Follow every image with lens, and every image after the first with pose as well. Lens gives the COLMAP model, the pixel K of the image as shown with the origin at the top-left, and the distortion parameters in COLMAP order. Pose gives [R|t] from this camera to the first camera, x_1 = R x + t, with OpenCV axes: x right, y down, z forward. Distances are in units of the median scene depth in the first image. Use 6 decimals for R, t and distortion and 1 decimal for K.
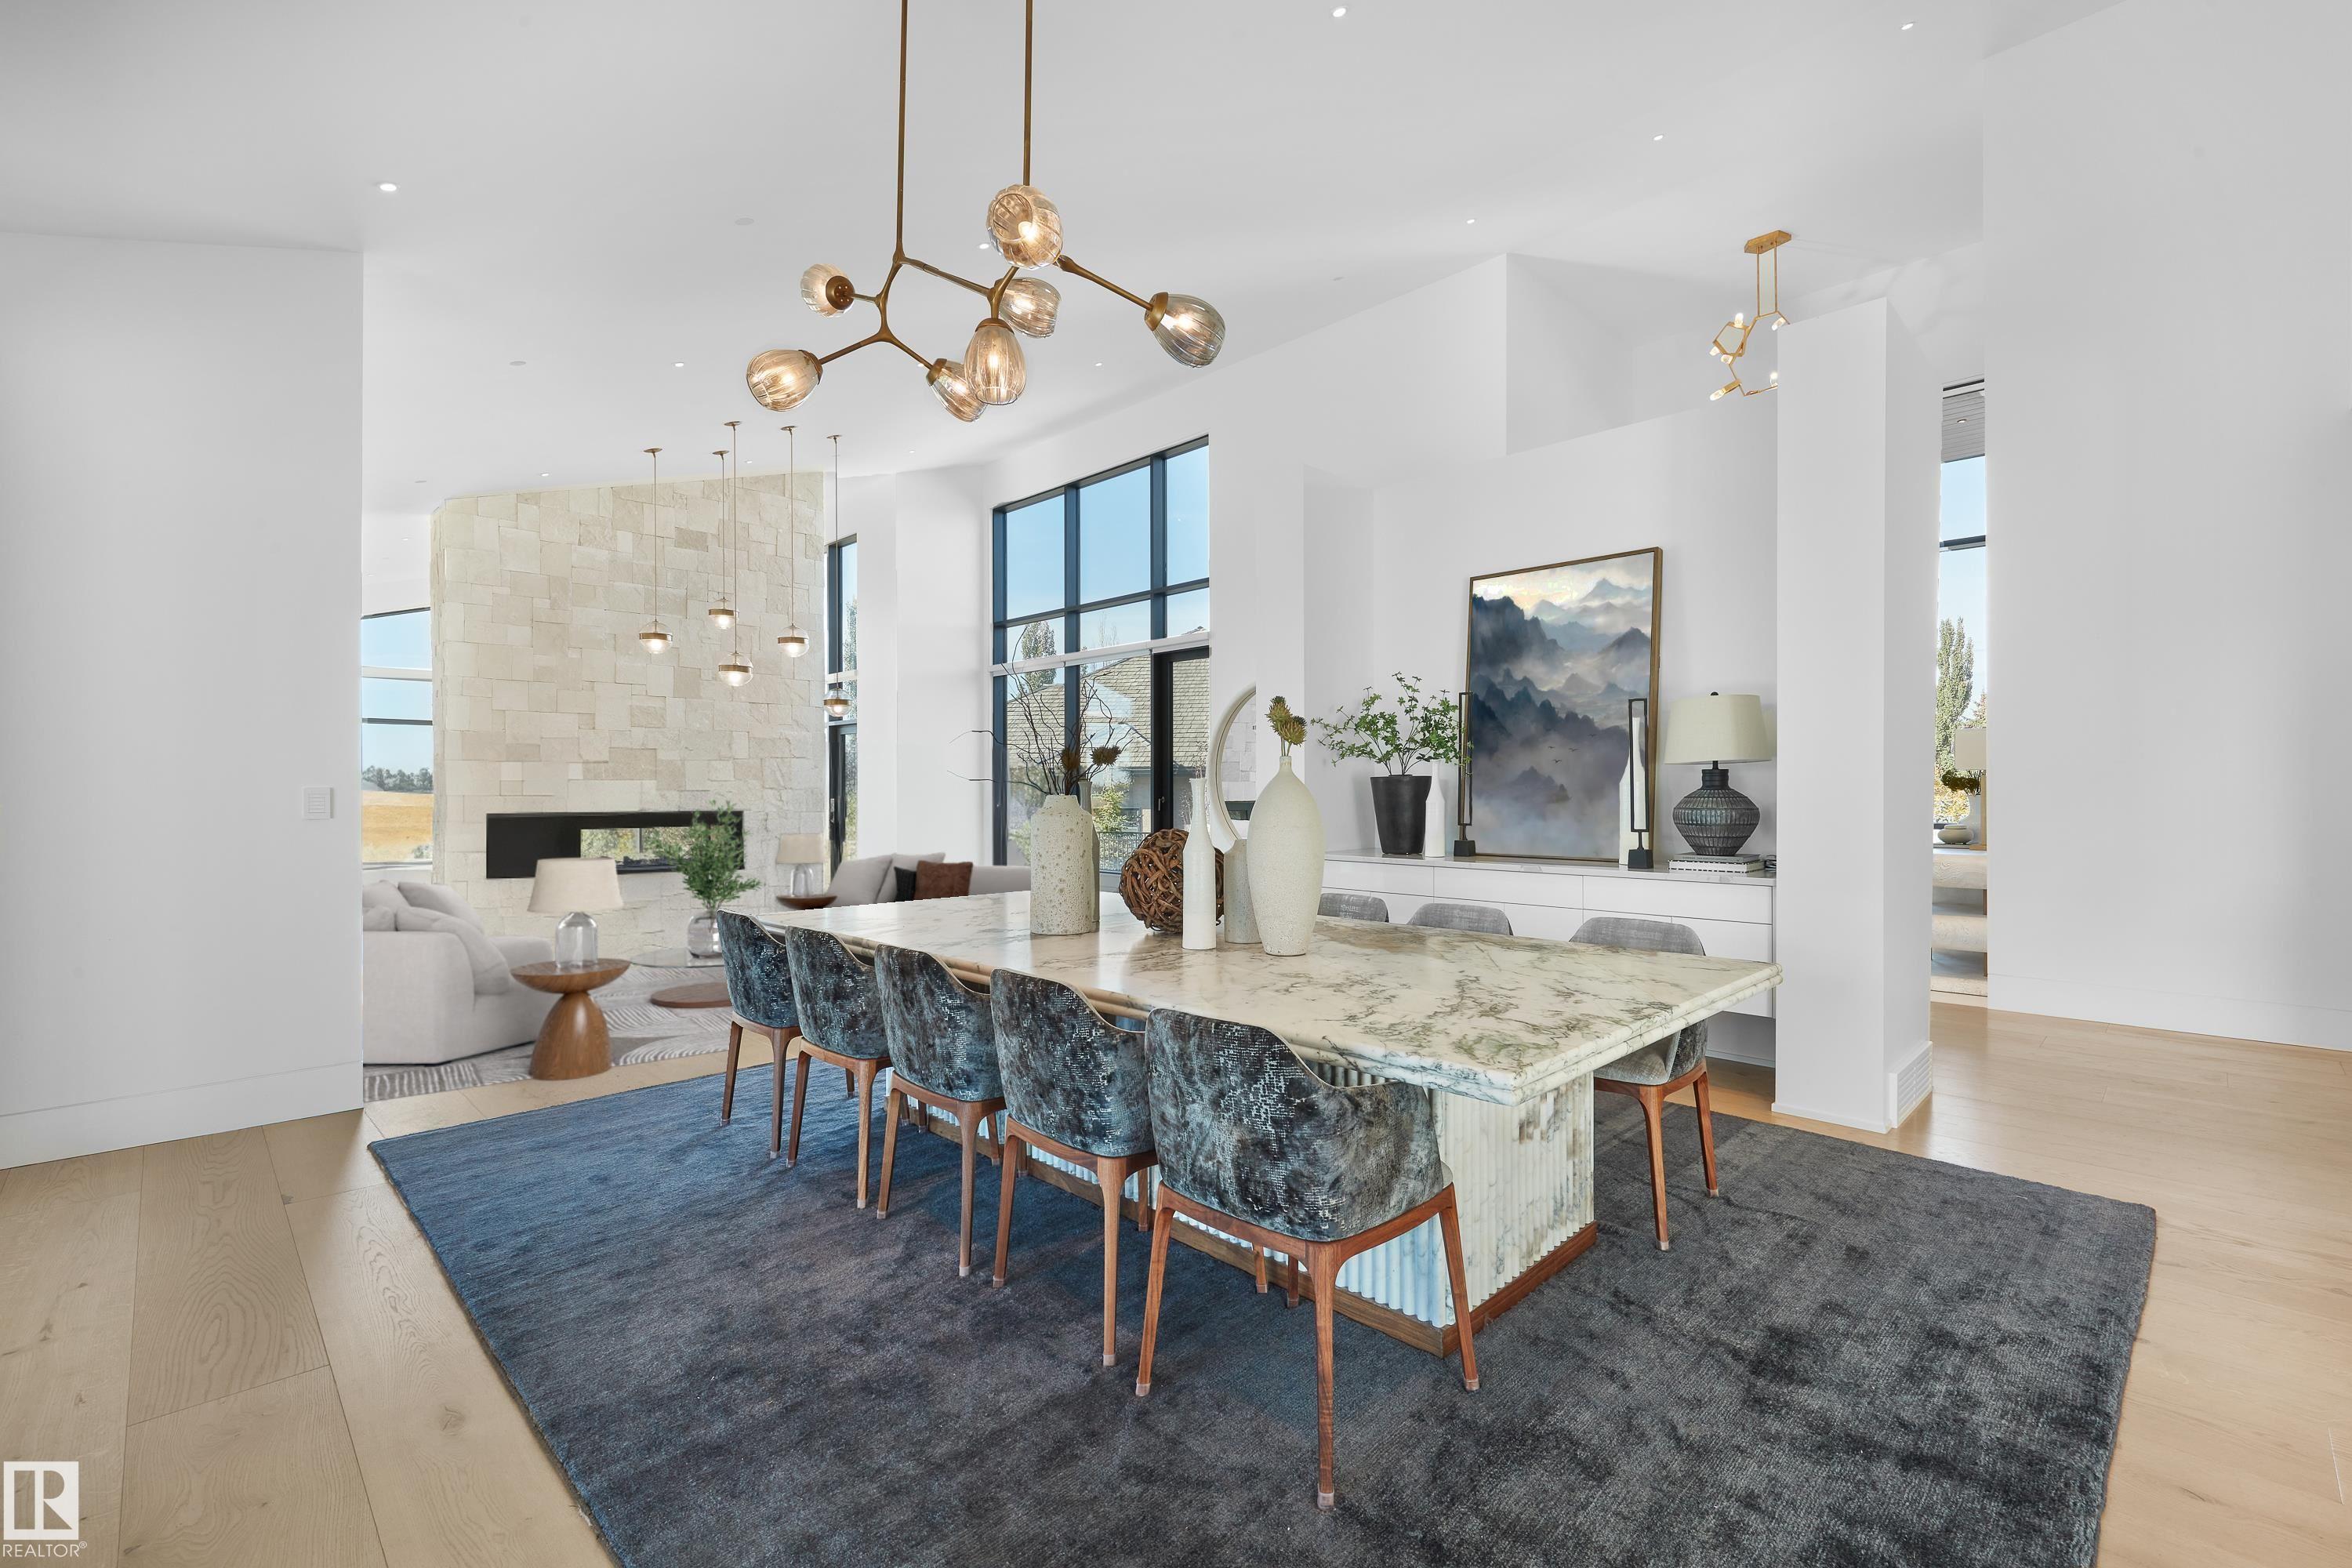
lens RADIAL K [[1027.7, 0, 1176.0], [0, 1027.7, 784.0], [0, 0, 1]] dist [0.000306, 0.000023]
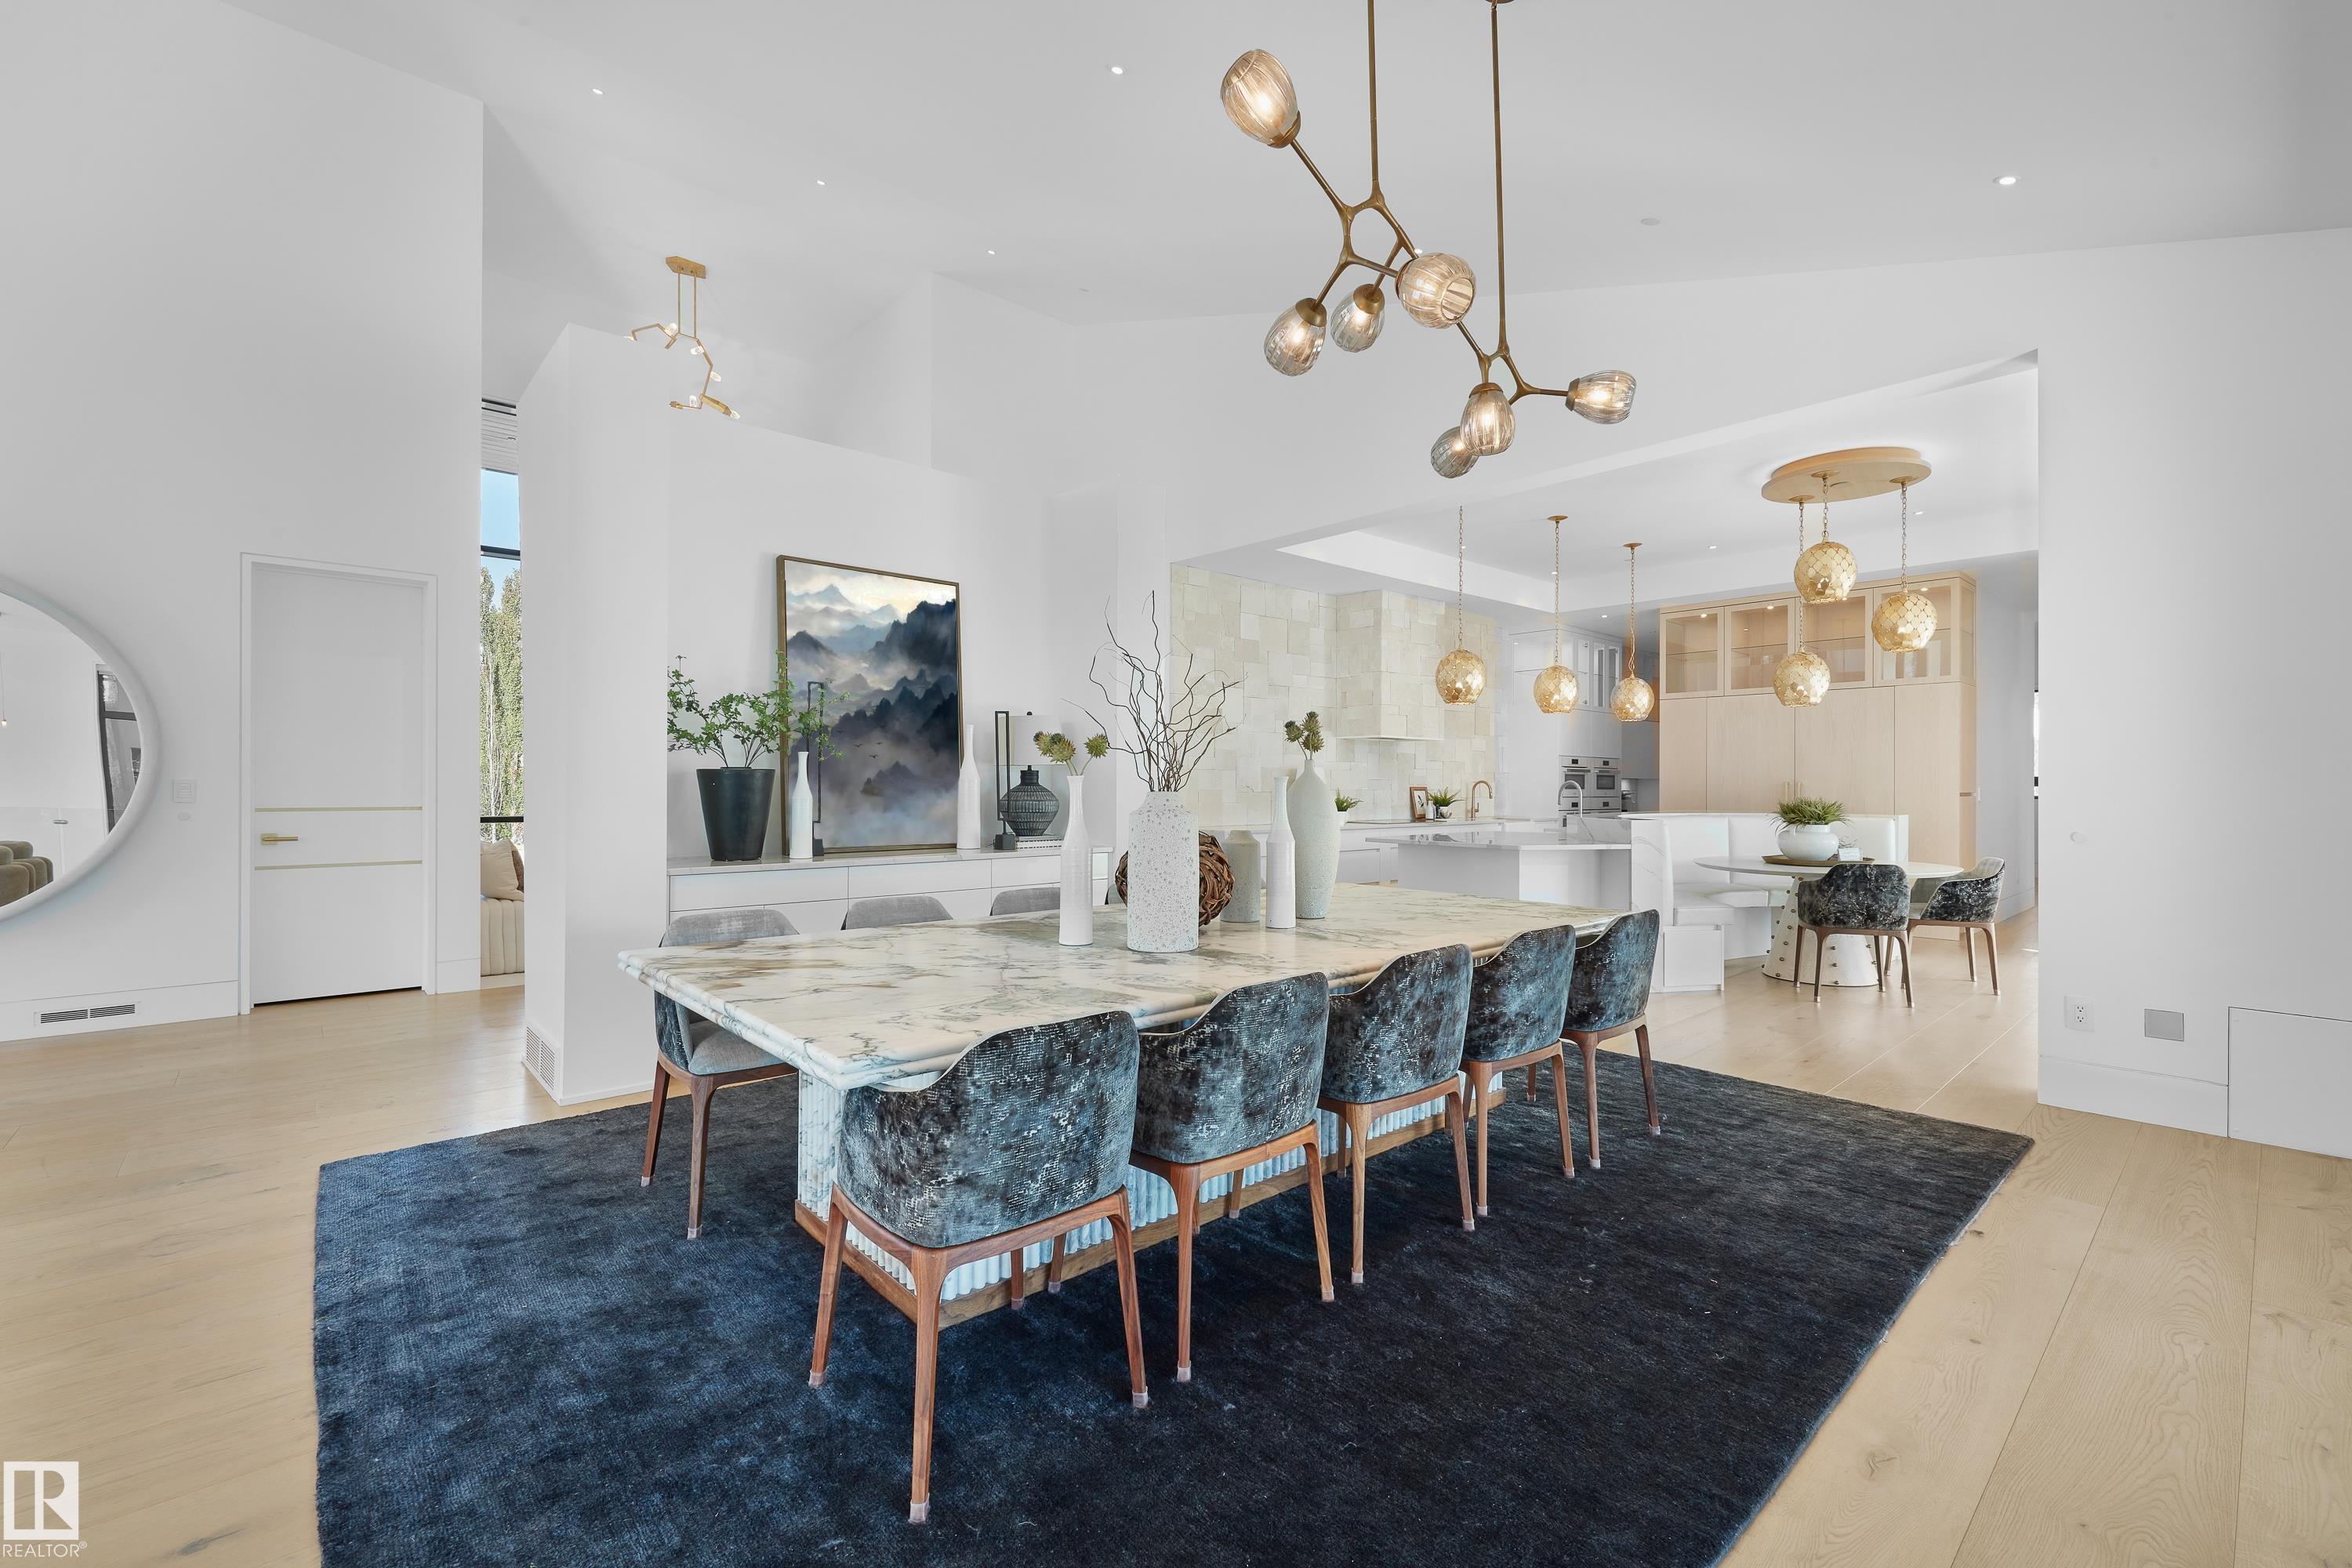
lens RADIAL K [[1027.7, 0, 1176.0], [0, 1027.7, 784.0], [0, 0, 1]] dist [0.000306, 0.000023]
pose [[0.068122, 0.004042, 0.997669, -0.626607], [-0.009795, 0.999946, -0.003382, 0.005337], [-0.997629, -0.009541, 0.068158, 0.588712]]
